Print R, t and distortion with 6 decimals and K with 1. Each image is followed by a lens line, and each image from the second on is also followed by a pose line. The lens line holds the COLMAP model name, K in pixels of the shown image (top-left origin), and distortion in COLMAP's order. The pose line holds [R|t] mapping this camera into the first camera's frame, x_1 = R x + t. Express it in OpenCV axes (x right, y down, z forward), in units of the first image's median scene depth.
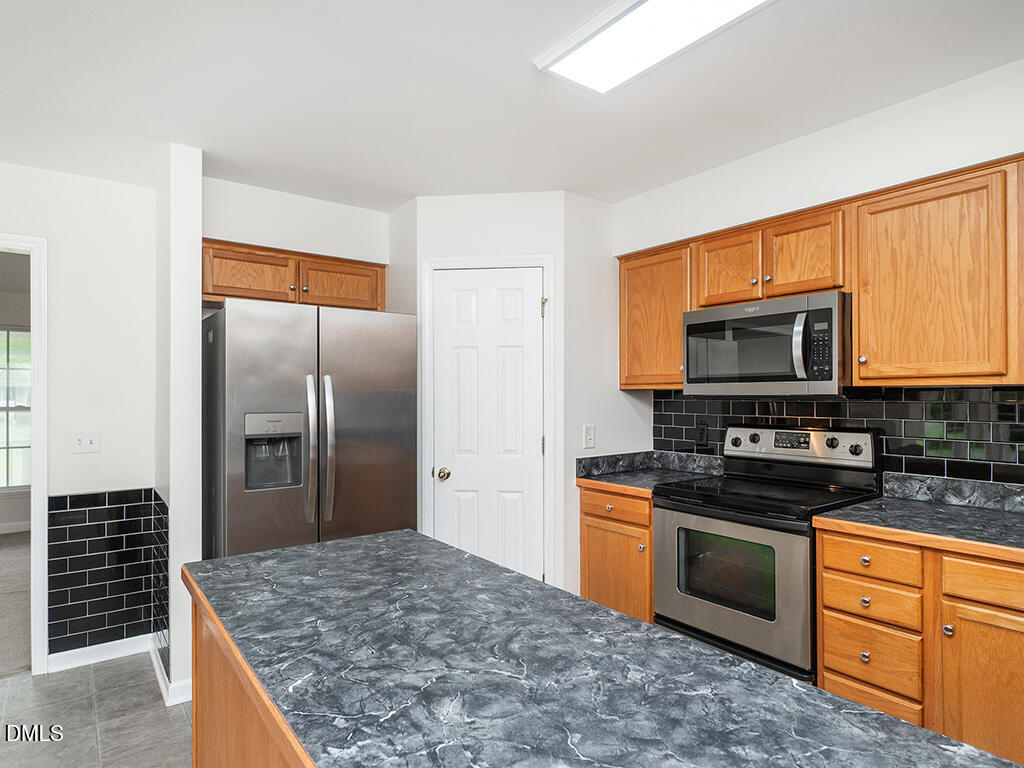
lens RADIAL K [[594.6, 0, 512.0], [0, 594.6, 384.0], [0, 0, 1]] dist [-0.002583, -0.000126]
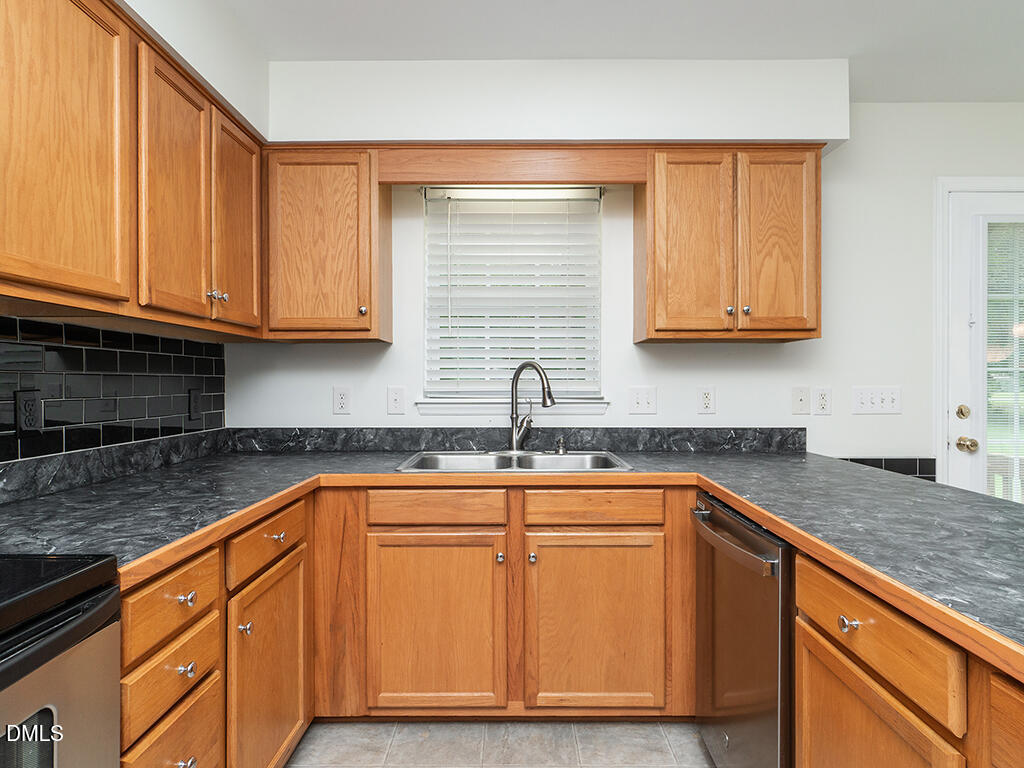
lens RADIAL K [[594.6, 0, 512.0], [0, 594.6, 384.0], [0, 0, 1]] dist [-0.002583, -0.000126]
pose [[-0.804980, 0.003821, 0.593290, -0.001937], [-0.005555, 0.999887, -0.013977, 0.086601], [-0.593276, -0.014547, -0.804868, 1.191955]]
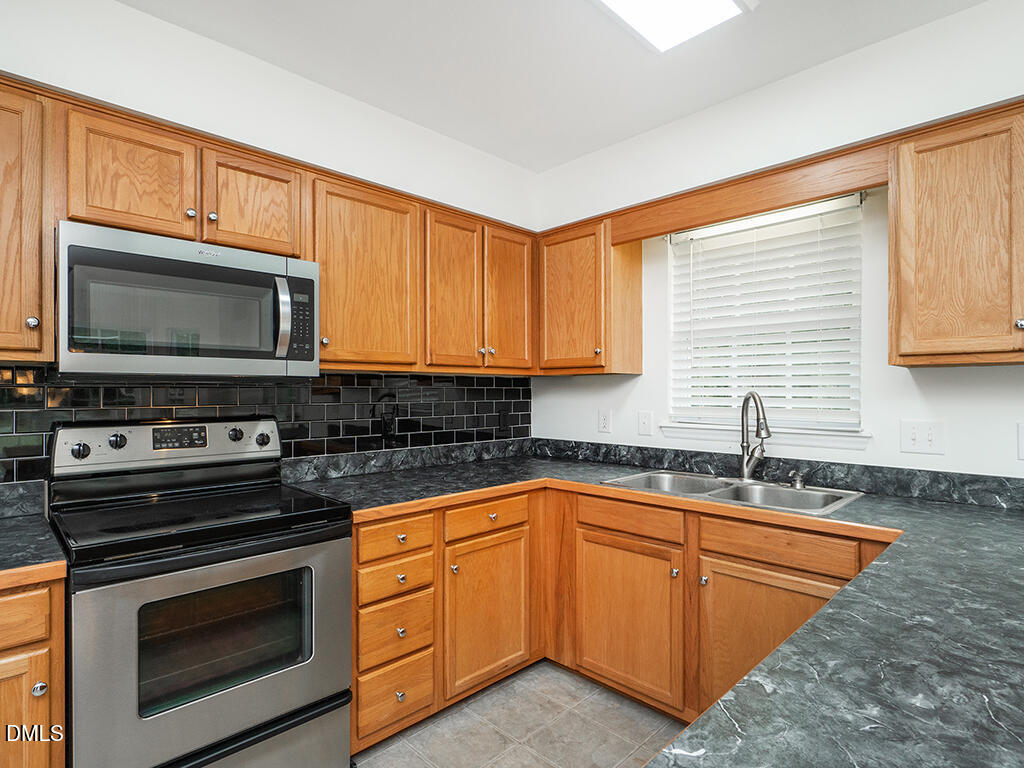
lens RADIAL K [[544.8, 0, 460.8], [0, 544.8, 392.1], [0, 0, 1]] dist [-0.001049, -0.000486]
pose [[-0.099046, 0.001172, 0.995082, -0.325709], [-0.016731, 0.999856, -0.002843, 0.042598], [-0.994942, -0.016930, -0.099012, 0.924898]]
